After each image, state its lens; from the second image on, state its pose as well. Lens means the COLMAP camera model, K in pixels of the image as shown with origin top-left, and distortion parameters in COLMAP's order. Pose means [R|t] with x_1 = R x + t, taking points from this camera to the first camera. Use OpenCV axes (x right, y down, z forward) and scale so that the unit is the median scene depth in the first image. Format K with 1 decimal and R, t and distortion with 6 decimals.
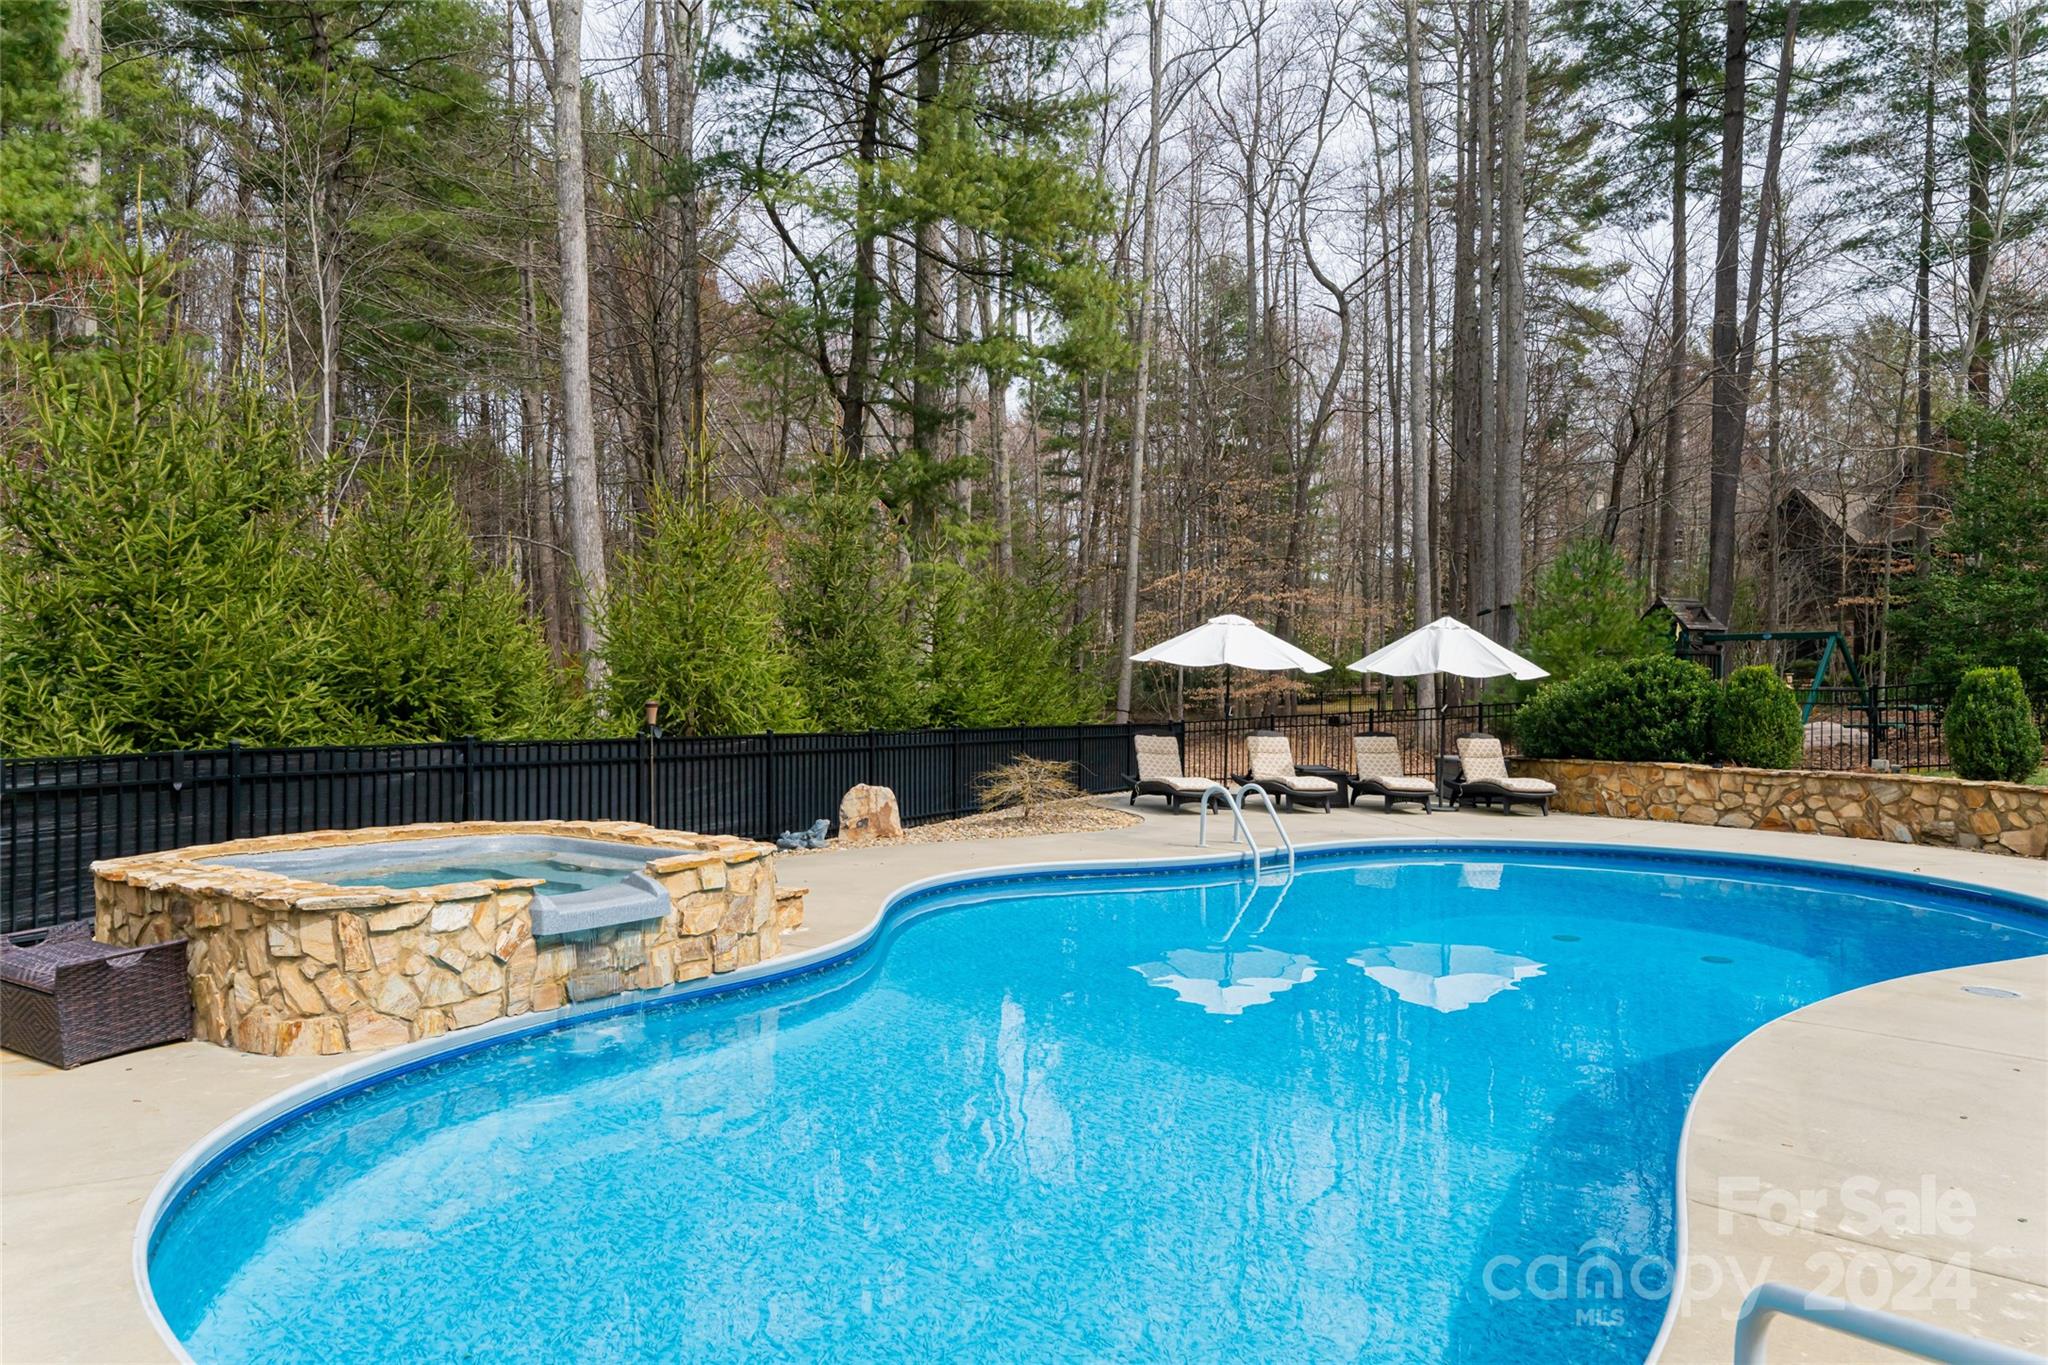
lens RADIAL K [[1304.5, 0, 1024.0], [0, 1304.5, 682.5], [0, 0, 1]] dist [-0.000090, 0.000780]
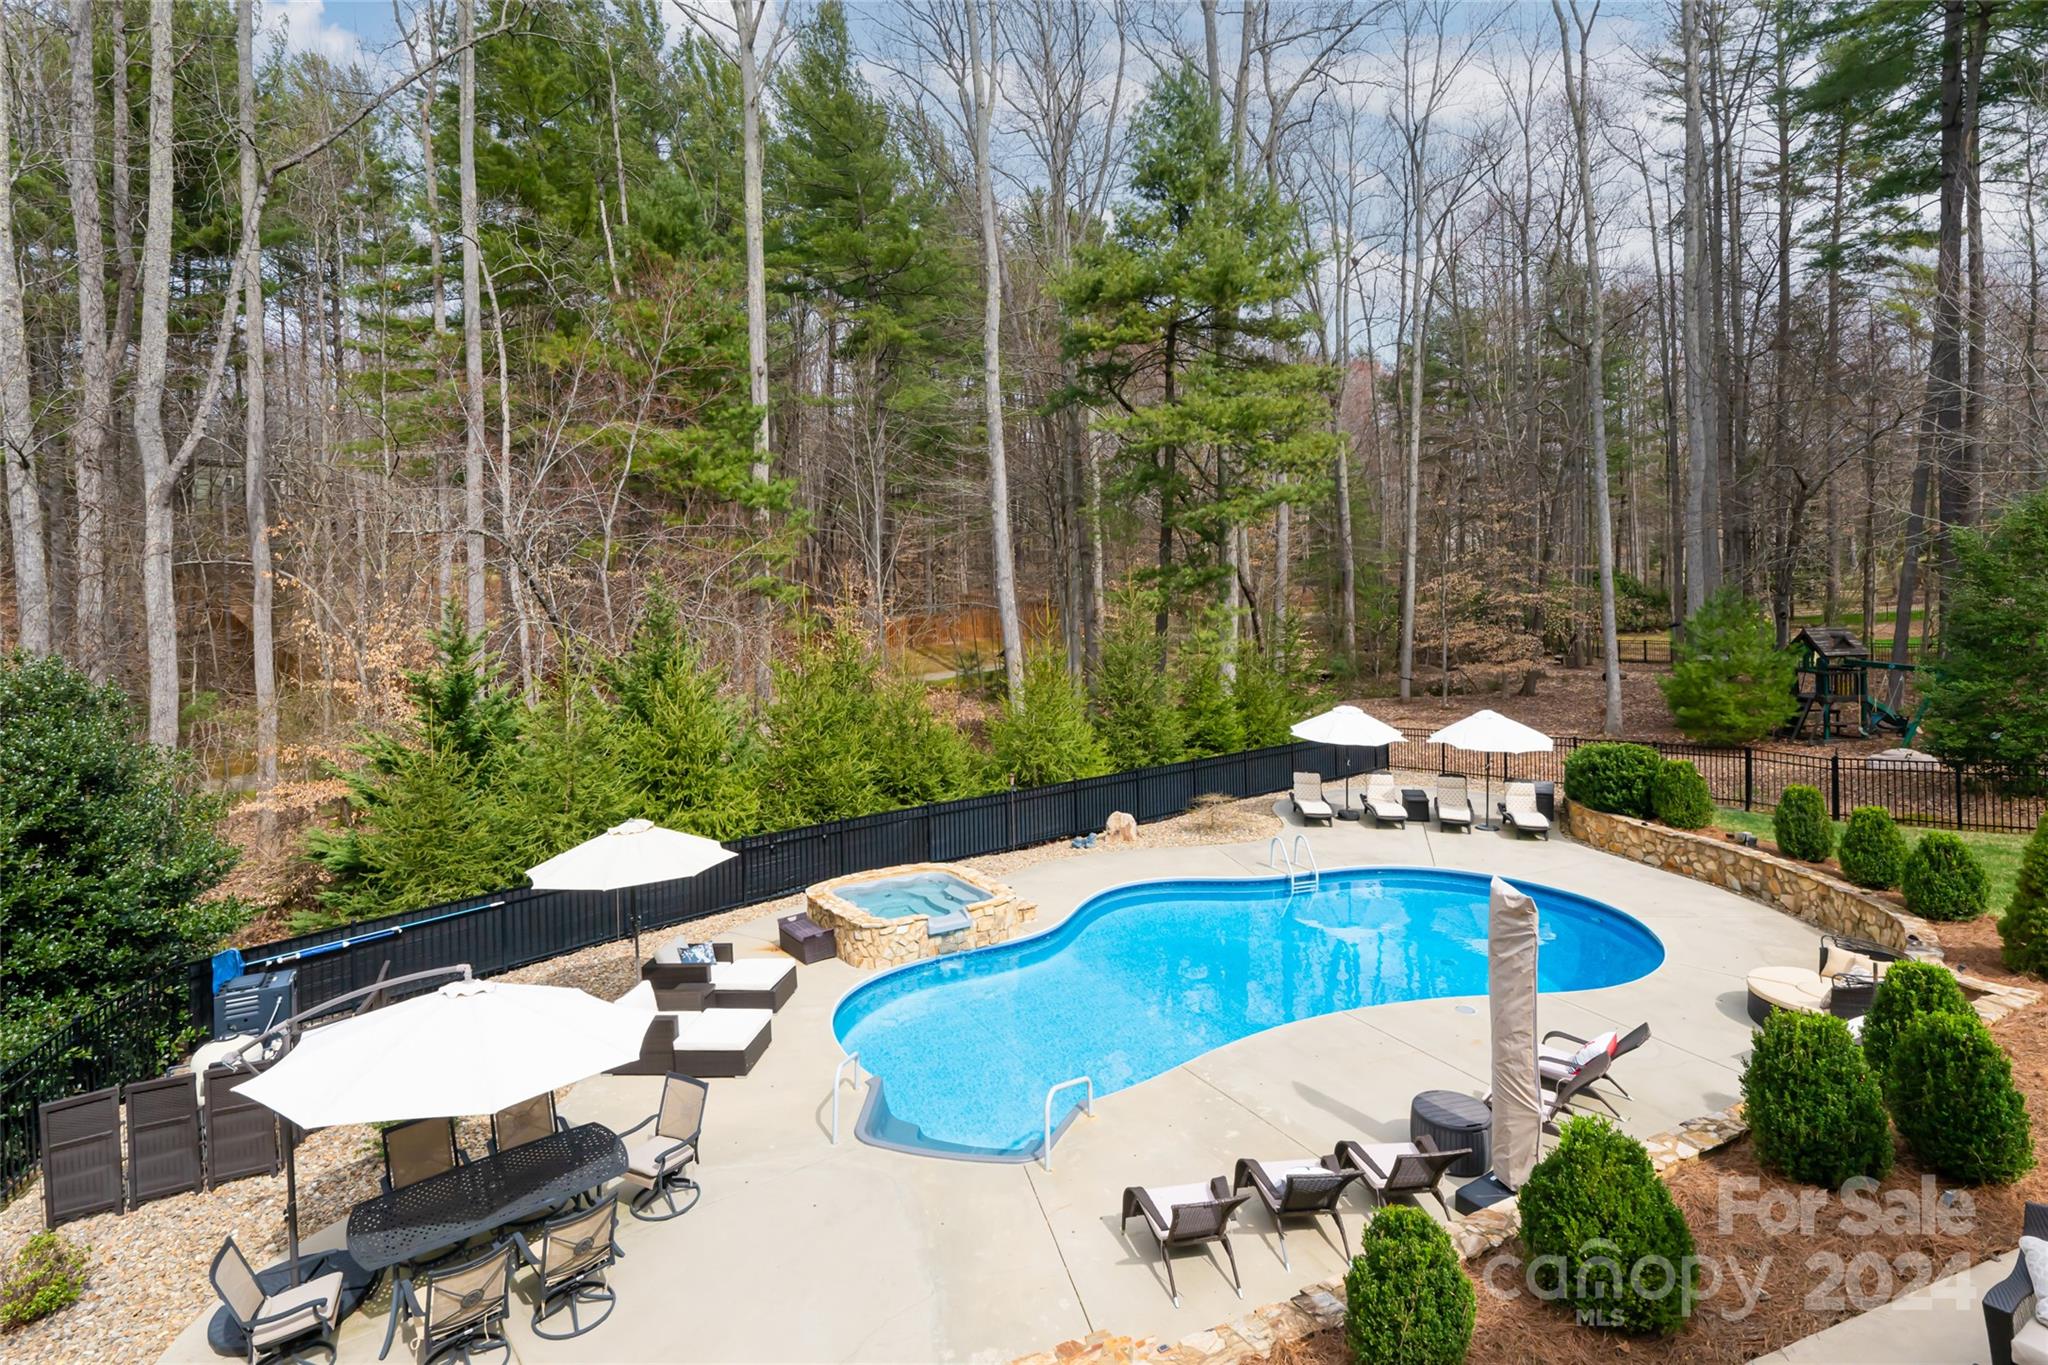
lens RADIAL K [[1102.6, 0, 992.3], [0, 1102.6, 569.0], [0, 0, 1]] dist [0.002721, -0.000213]
pose [[0.919830, -0.024144, -0.391574, 0.423032], [0.028731, 0.999570, 0.005856, -0.353833], [0.391264, -0.016637, 0.920128, -0.700016]]
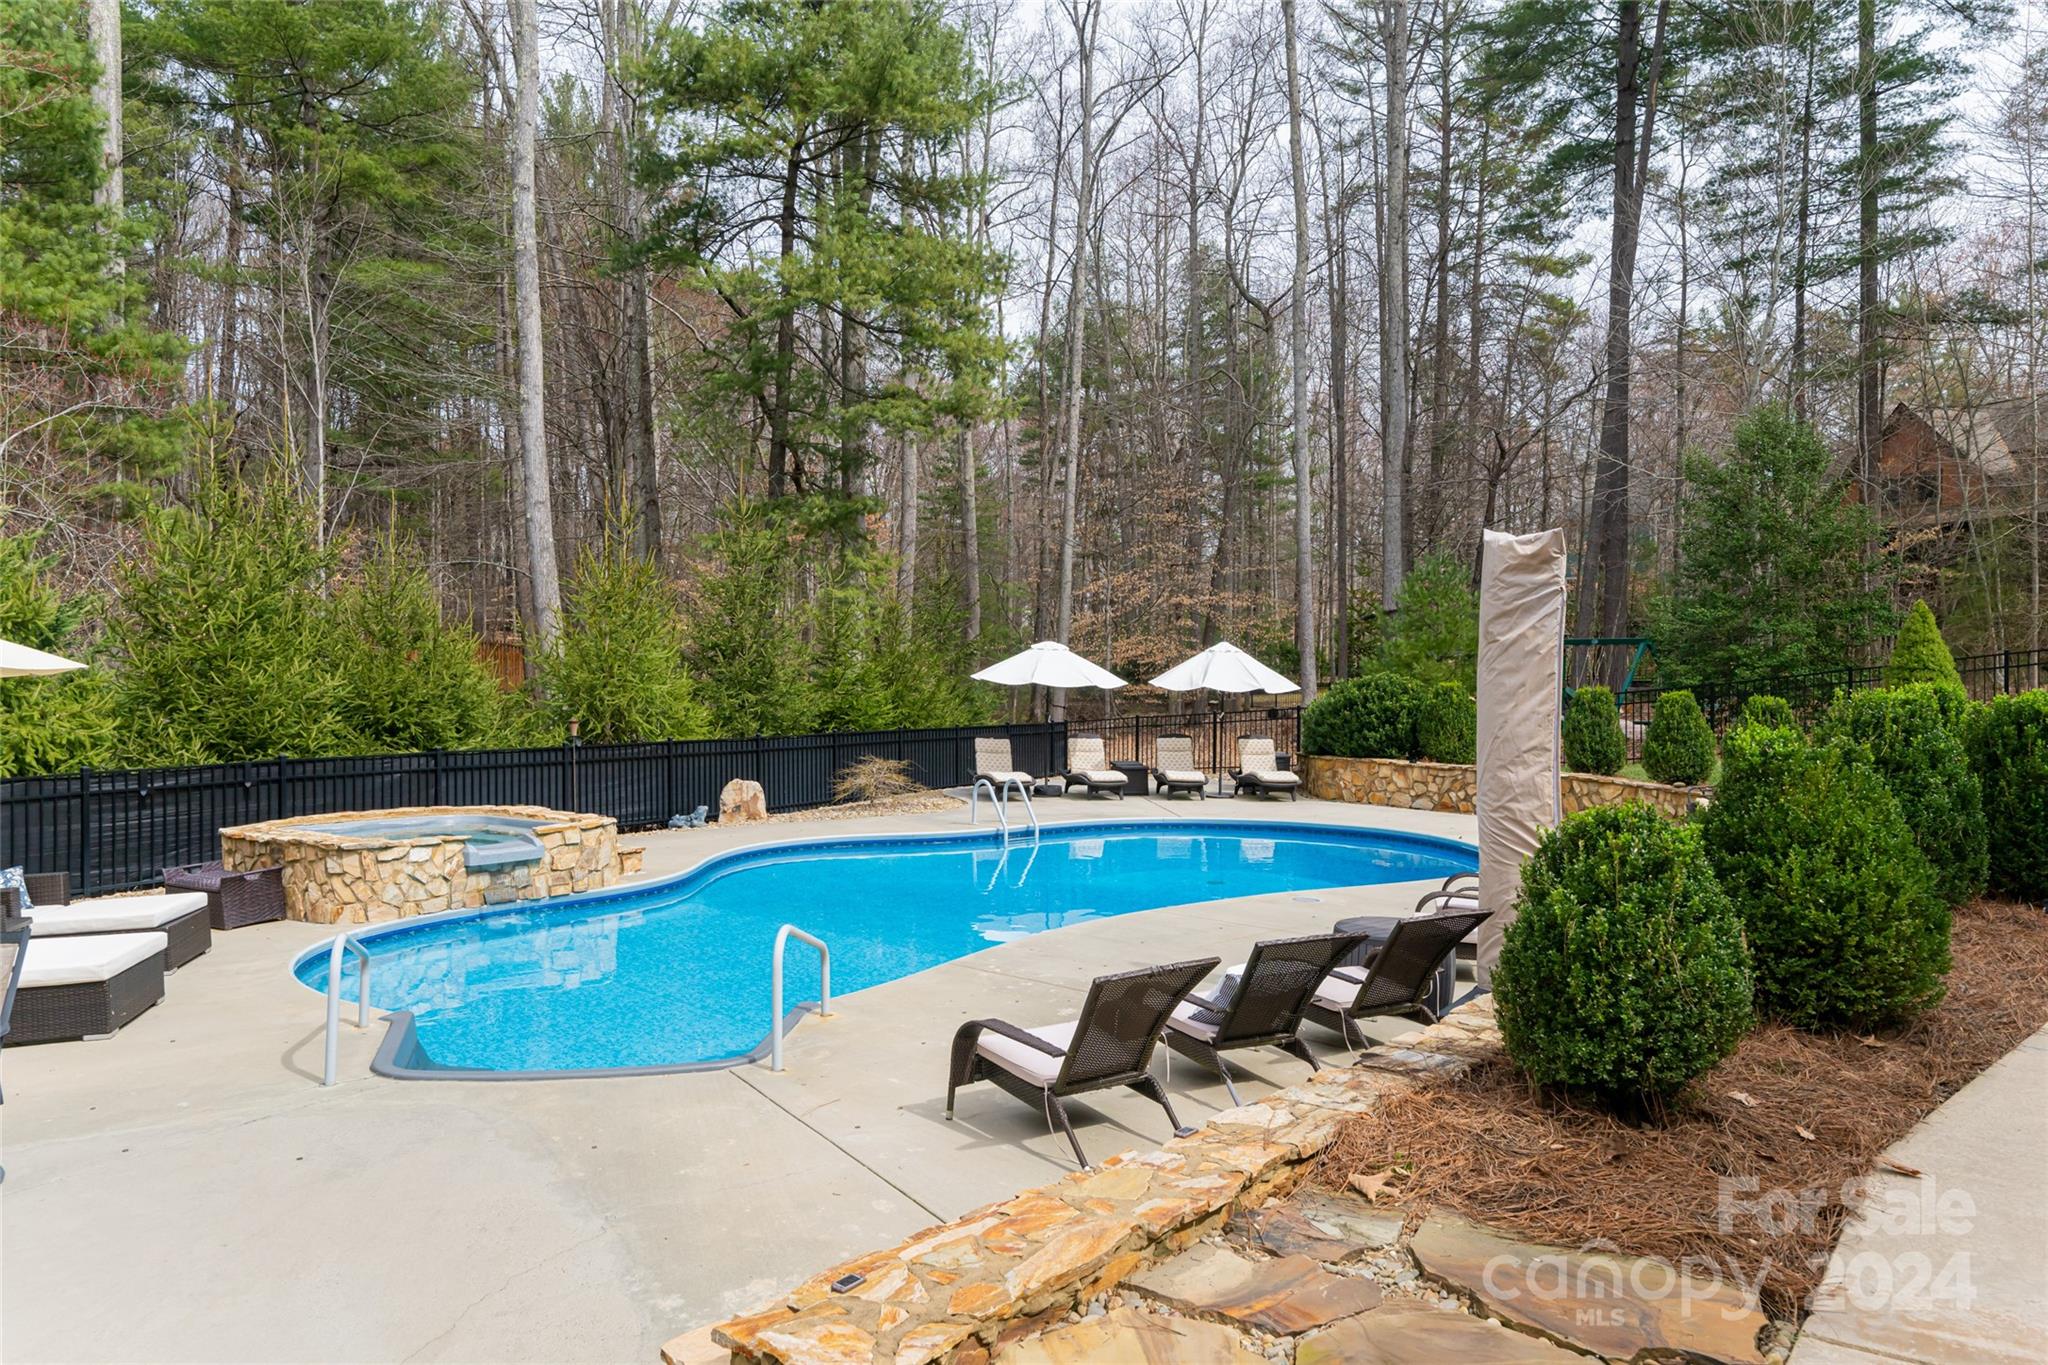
lens RADIAL K [[1405.9, 0, 1028.9], [0, 1405.9, 673.0], [0, 0, 1]] dist [0.000566, -0.000021]
pose [[0.999843, -0.006074, -0.016618, 0.227082], [0.006186, 0.999959, 0.006652, -0.043415], [0.016577, -0.006754, 0.999840, -0.484413]]
